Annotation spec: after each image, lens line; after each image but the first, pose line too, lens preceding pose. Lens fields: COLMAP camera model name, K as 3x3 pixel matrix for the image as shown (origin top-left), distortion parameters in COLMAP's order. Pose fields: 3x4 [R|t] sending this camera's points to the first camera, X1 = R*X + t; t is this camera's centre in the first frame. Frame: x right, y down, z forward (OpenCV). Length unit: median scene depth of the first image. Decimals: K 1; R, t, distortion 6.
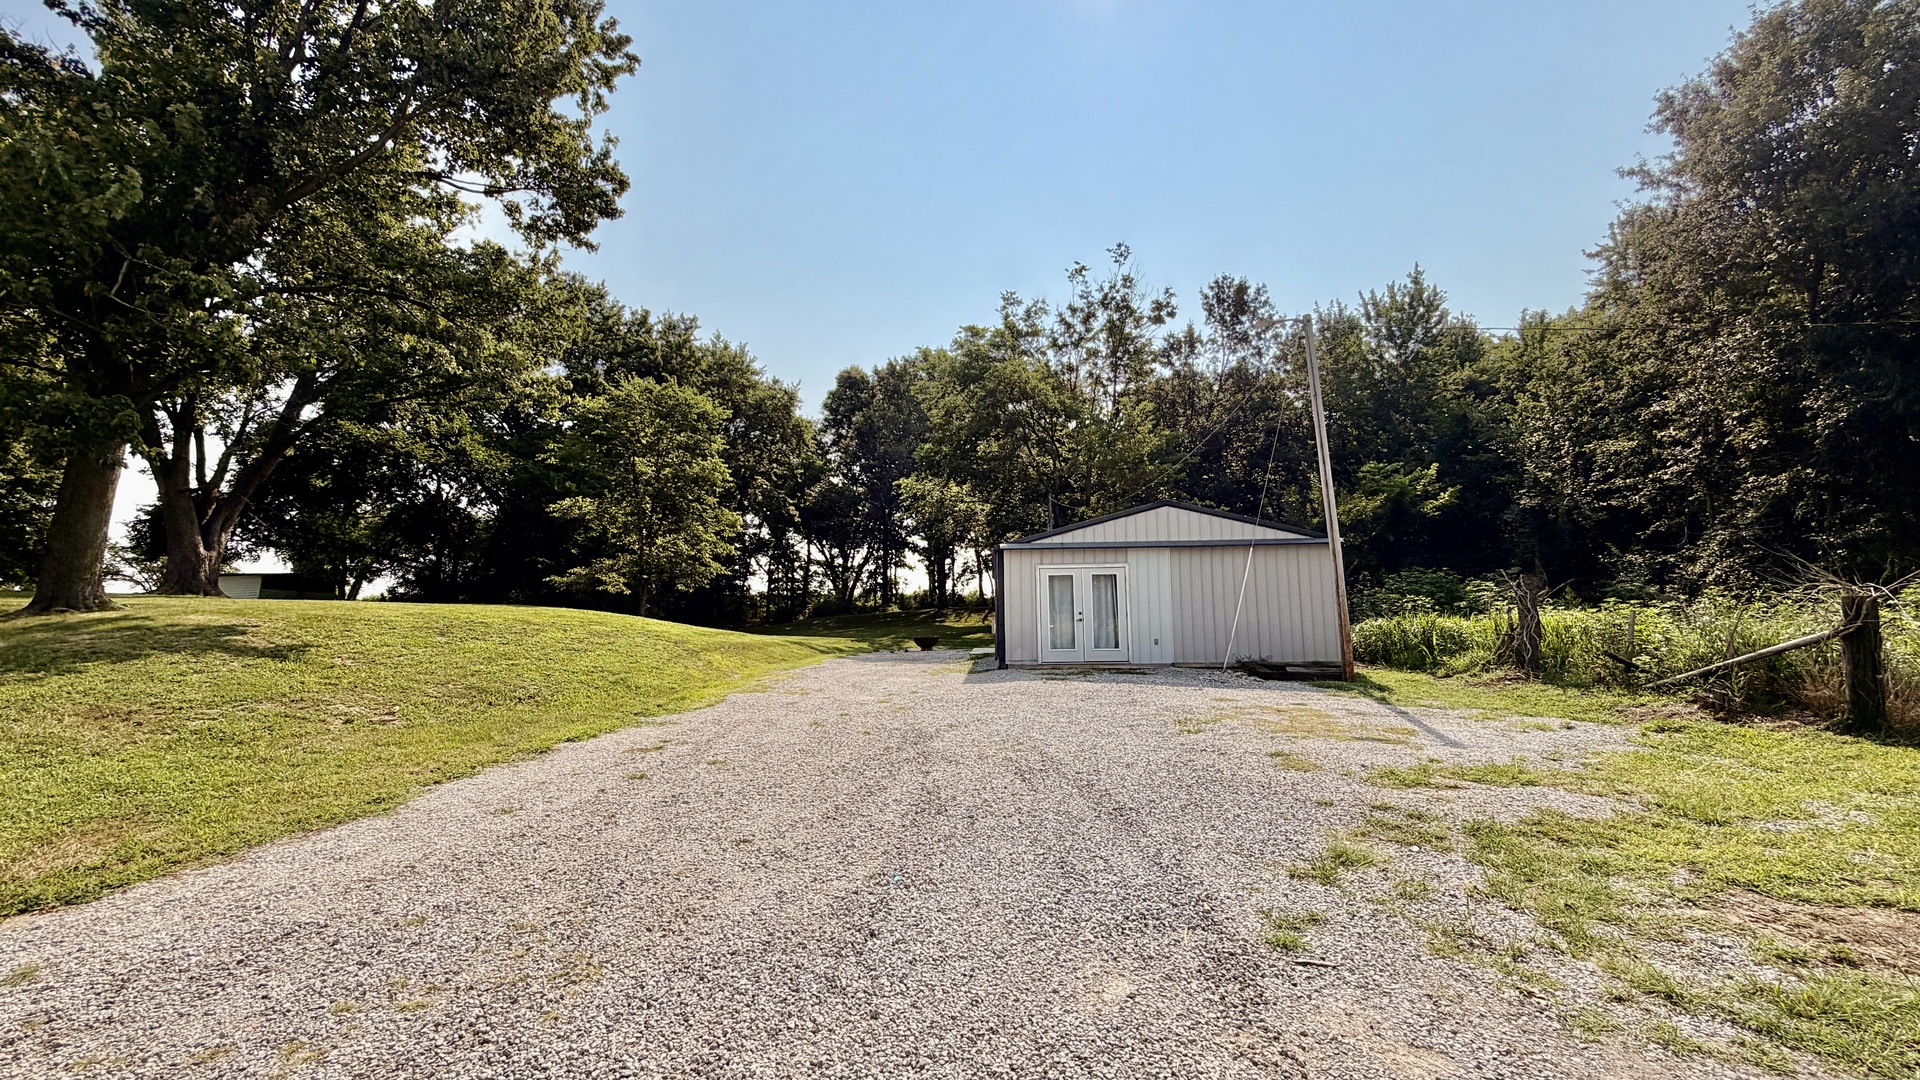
lens RADIAL K [[768.9, 0, 949.7], [0, 768.9, 559.9], [0, 0, 1]] dist [0.001834, -0.000200]
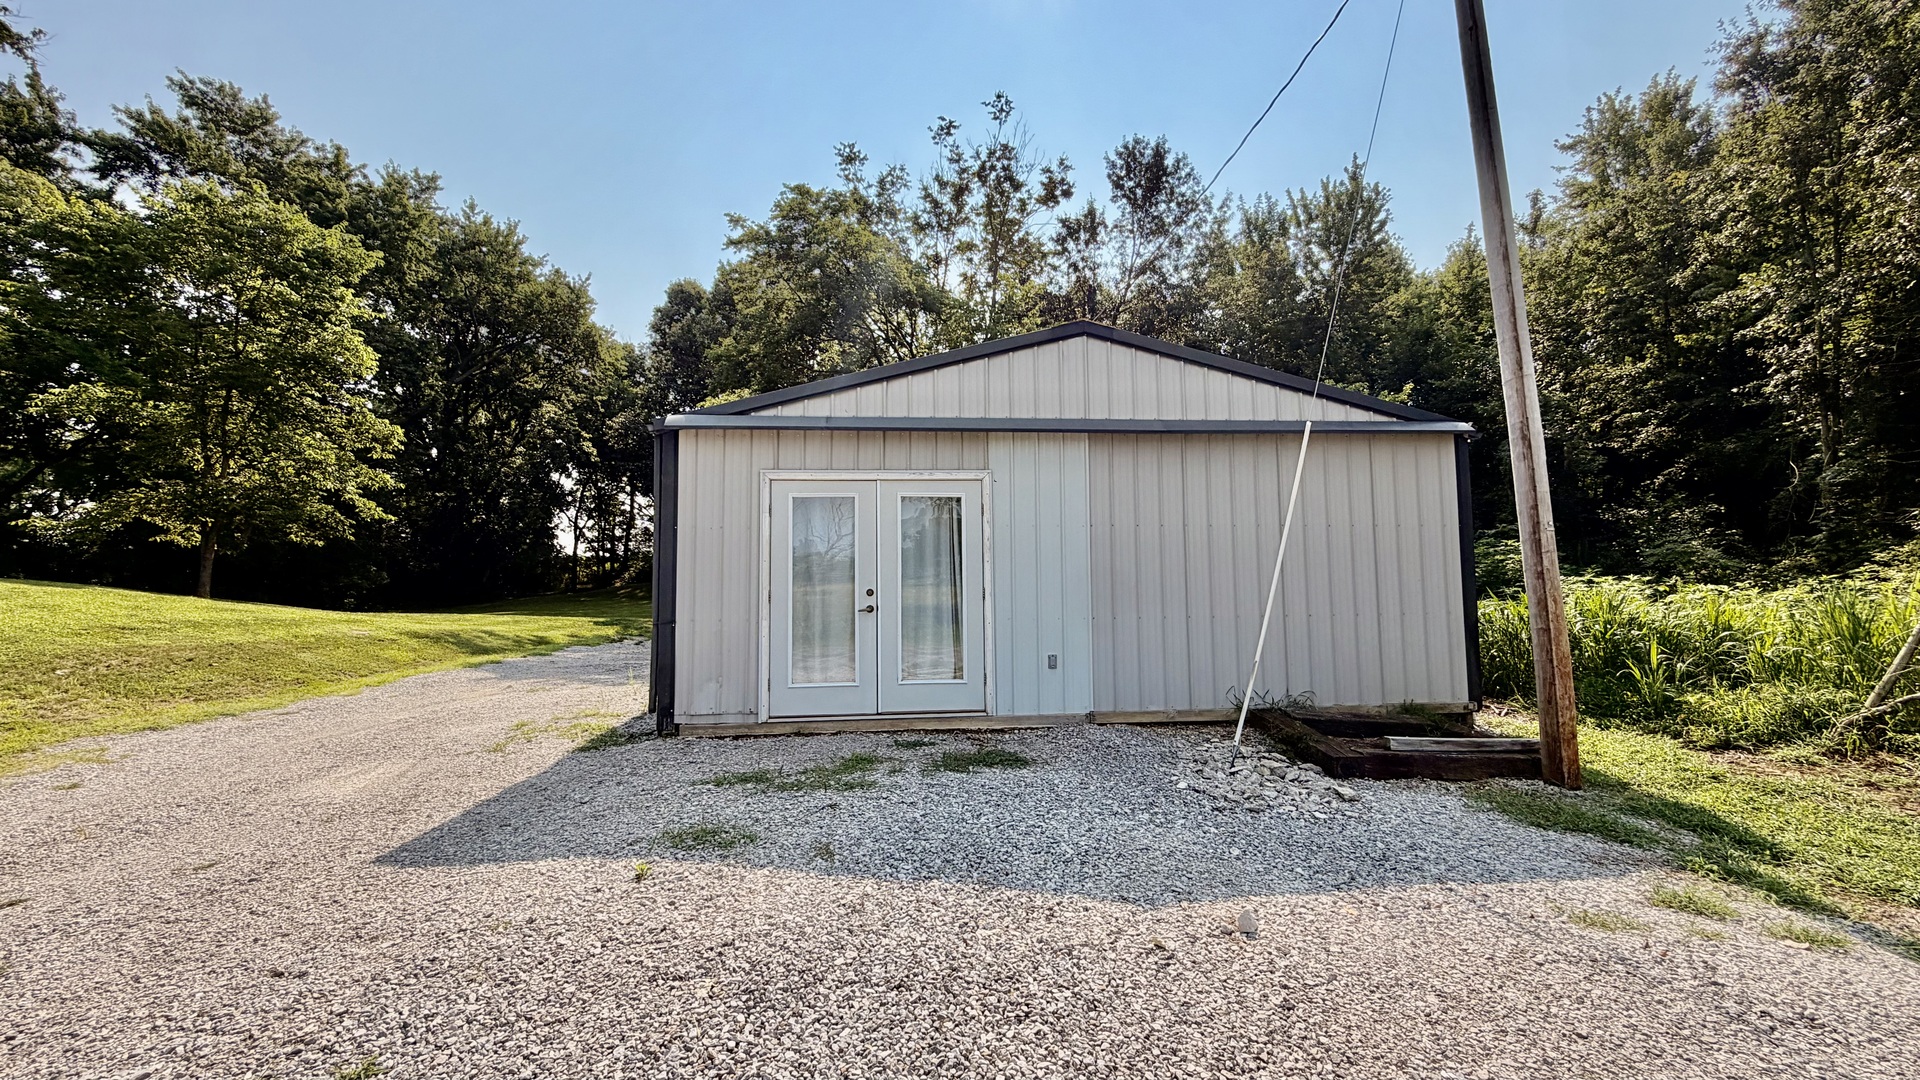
lens RADIAL K [[768.9, 0, 962.2], [0, 768.9, 542.0], [0, 0, 1]] dist [0.001834, -0.000200]
pose [[0.986540, 0.010731, 0.163165, 0.063272], [-0.014361, 0.999675, 0.021083, 0.014234], [-0.162886, -0.023143, 0.986373, 0.249762]]
